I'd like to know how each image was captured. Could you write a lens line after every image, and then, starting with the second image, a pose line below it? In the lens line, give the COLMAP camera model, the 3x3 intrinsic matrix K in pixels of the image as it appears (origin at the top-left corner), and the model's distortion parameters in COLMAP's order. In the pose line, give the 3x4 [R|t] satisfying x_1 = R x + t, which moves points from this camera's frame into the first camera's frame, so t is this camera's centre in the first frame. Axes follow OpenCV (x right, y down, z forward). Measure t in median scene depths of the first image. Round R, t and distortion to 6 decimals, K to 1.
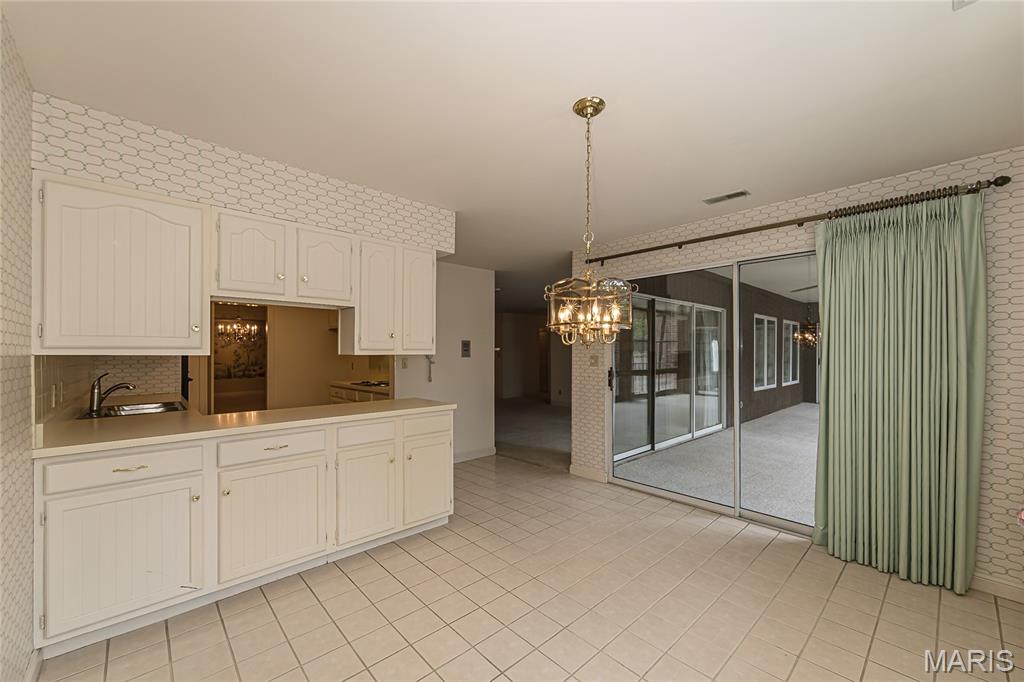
lens RADIAL K [[412.9, 0, 492.6], [0, 412.9, 348.1], [0, 0, 1]] dist [0.001234, 0.000502]
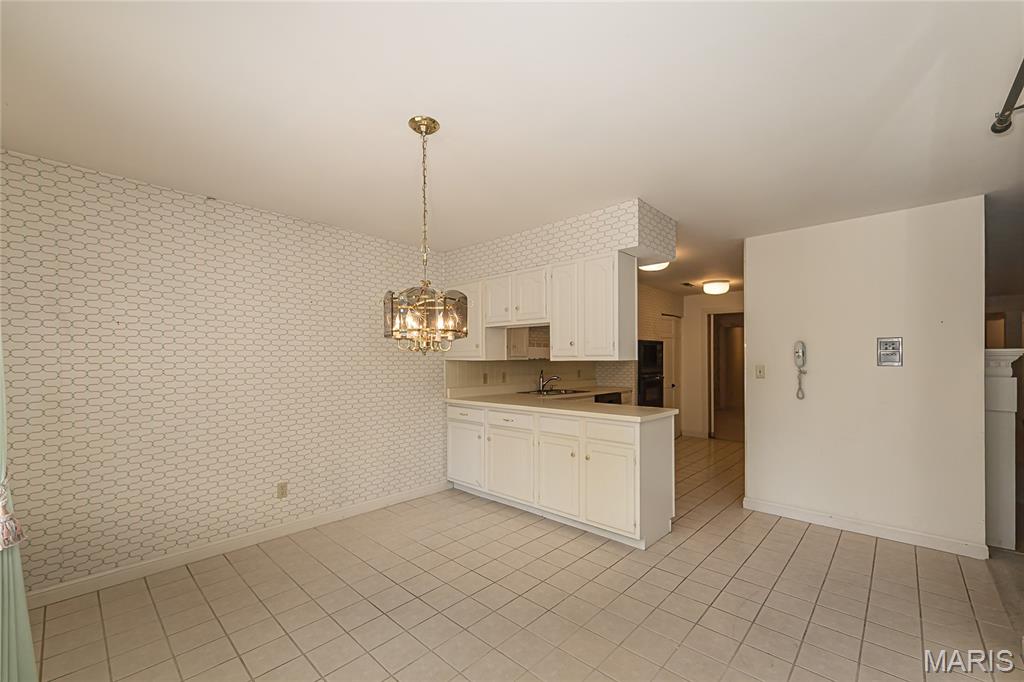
lens RADIAL K [[412.9, 0, 498.3], [0, 412.9, 362.6], [0, 0, 1]] dist [0.001234, 0.000502]
pose [[0.096949, 0.010352, -0.995236, 0.379172], [0.011339, 0.999870, 0.011505, 0.002997], [0.995225, -0.012400, 0.096818, 0.308120]]
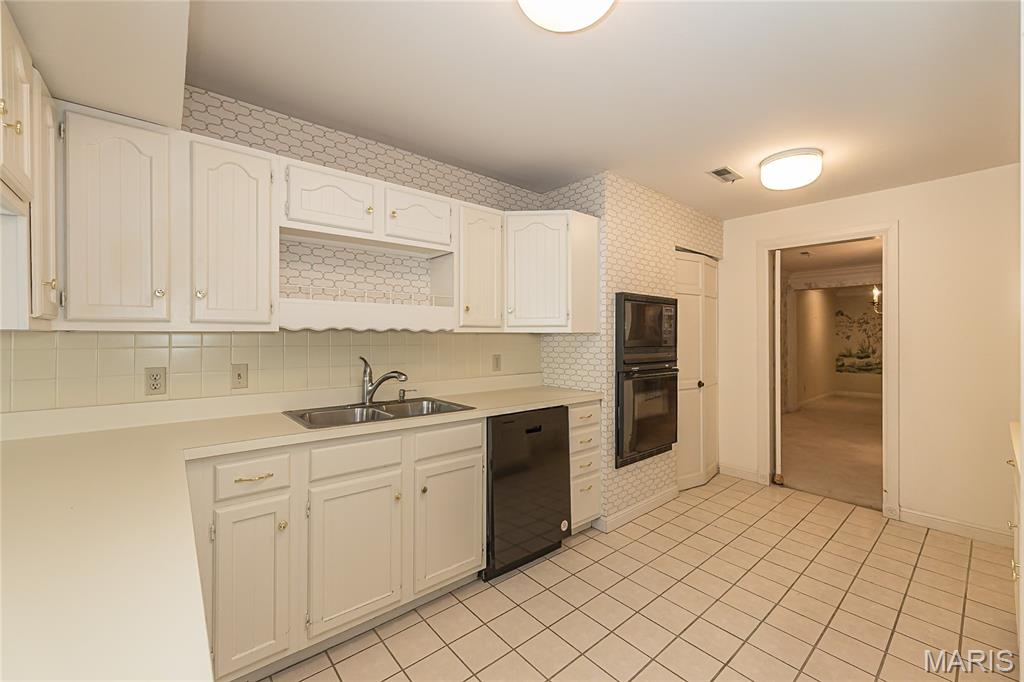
lens RADIAL K [[412.9, 0, 504.2], [0, 412.9, 340.0], [0, 0, 1]] dist [0.001234, 0.000502]
pose [[0.001806, 0.007329, -0.999972, -0.086696], [0.008108, 0.999940, 0.007343, 0.012917], [0.999965, -0.008121, 0.001747, 0.599649]]
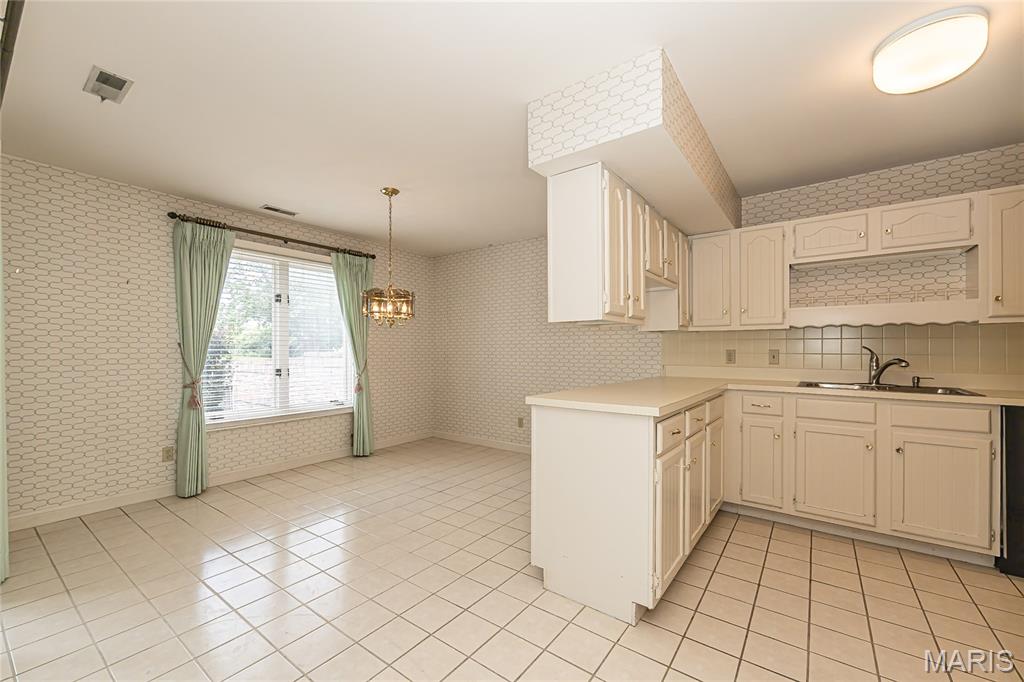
lens RADIAL K [[412.9, 0, 501.8], [0, 412.9, 343.9], [0, 0, 1]] dist [0.001234, 0.000502]
pose [[-0.972117, -0.002678, -0.234480, 0.057698], [0.001674, 0.999830, -0.018361, 0.034199], [0.234489, -0.018241, -0.971948, 0.830081]]
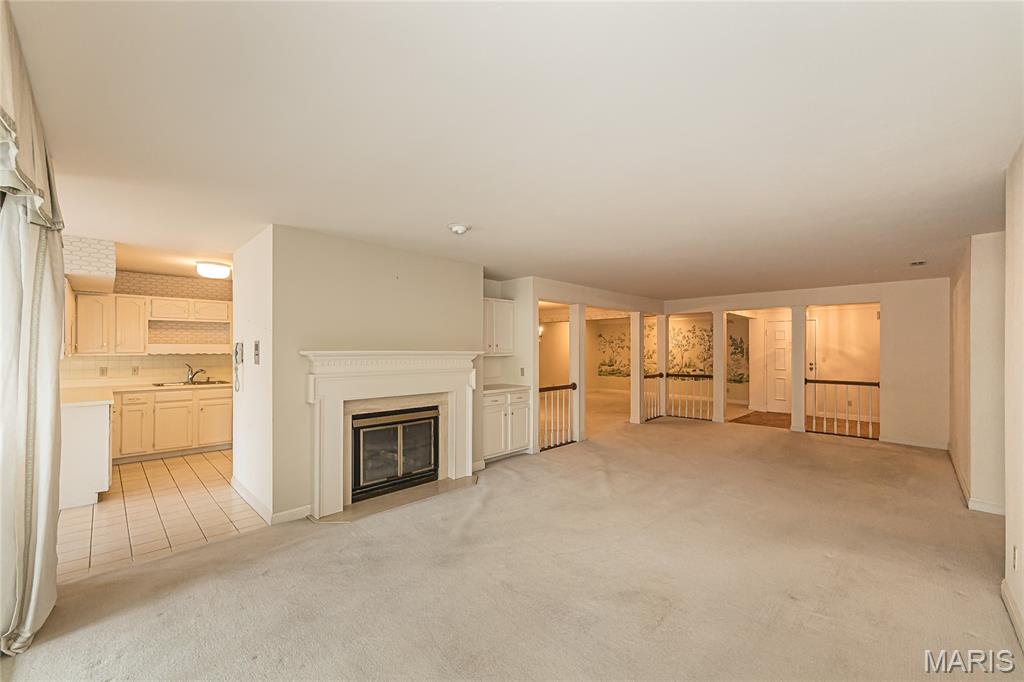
lens RADIAL K [[412.9, 0, 505.5], [0, 412.9, 347.7], [0, 0, 1]] dist [0.001234, 0.000502]
pose [[0.083852, 0.003582, -0.996472, 0.561939], [0.003441, 0.999987, 0.003884, -0.009480], [0.996472, -0.003754, 0.083839, 1.126558]]
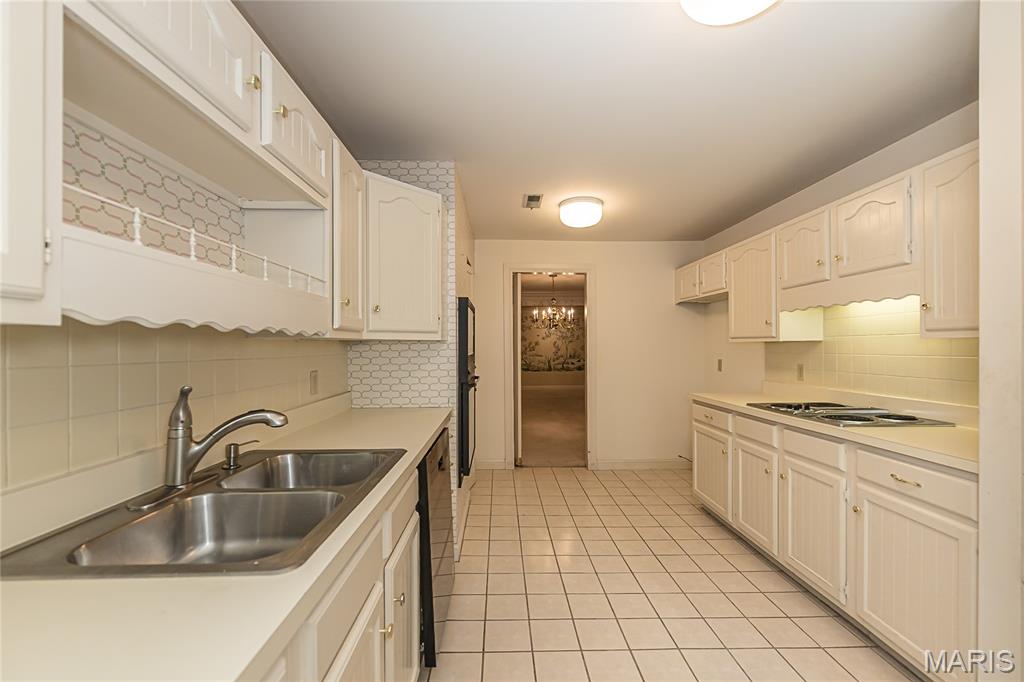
lens RADIAL K [[412.9, 0, 513.5], [0, 412.9, 347.0], [0, 0, 1]] dist [0.001234, 0.000502]
pose [[0.784978, -0.000825, -0.619523, -0.238920], [0.009959, 0.999887, 0.011287, 0.011946], [0.619444, -0.015030, 0.784897, 0.428468]]
